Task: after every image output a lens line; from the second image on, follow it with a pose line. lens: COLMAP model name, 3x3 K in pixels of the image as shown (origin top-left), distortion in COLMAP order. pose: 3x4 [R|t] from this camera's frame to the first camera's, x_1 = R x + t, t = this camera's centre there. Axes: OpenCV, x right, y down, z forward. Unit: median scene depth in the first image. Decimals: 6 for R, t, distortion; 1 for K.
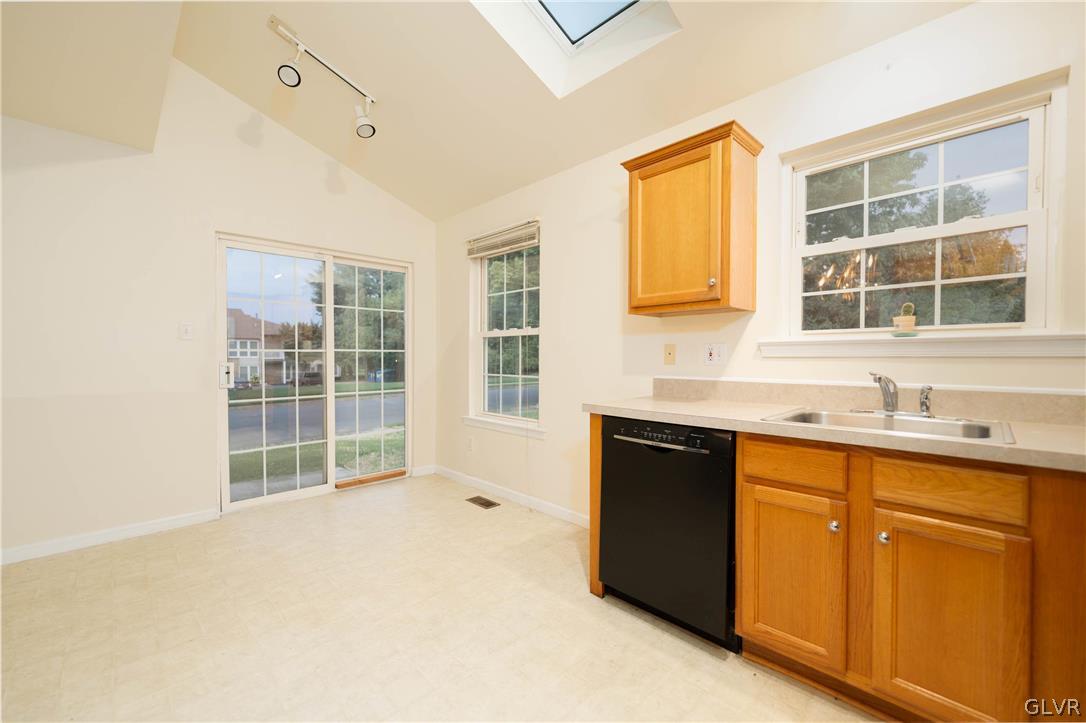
lens RADIAL K [[439.1, 0, 541.6], [0, 439.1, 362.5], [0, 0, 1]] dist [-0.002957, -0.000614]
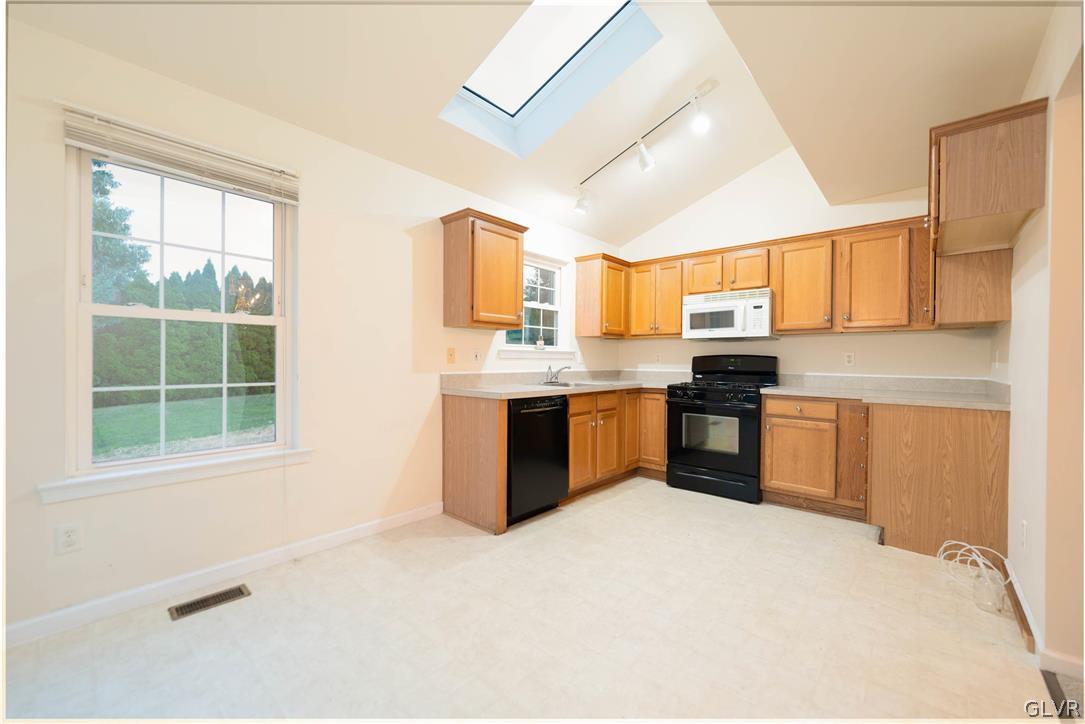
lens RADIAL K [[438.7, 0, 544.8], [0, 438.7, 360.4], [0, 0, 1]] dist [-0.002957, -0.000614]
pose [[-0.084087, -0.002894, 0.996454, -1.327162], [0.005412, 0.999980, 0.003361, -0.008916], [-0.996444, 0.005676, -0.084070, 1.051842]]
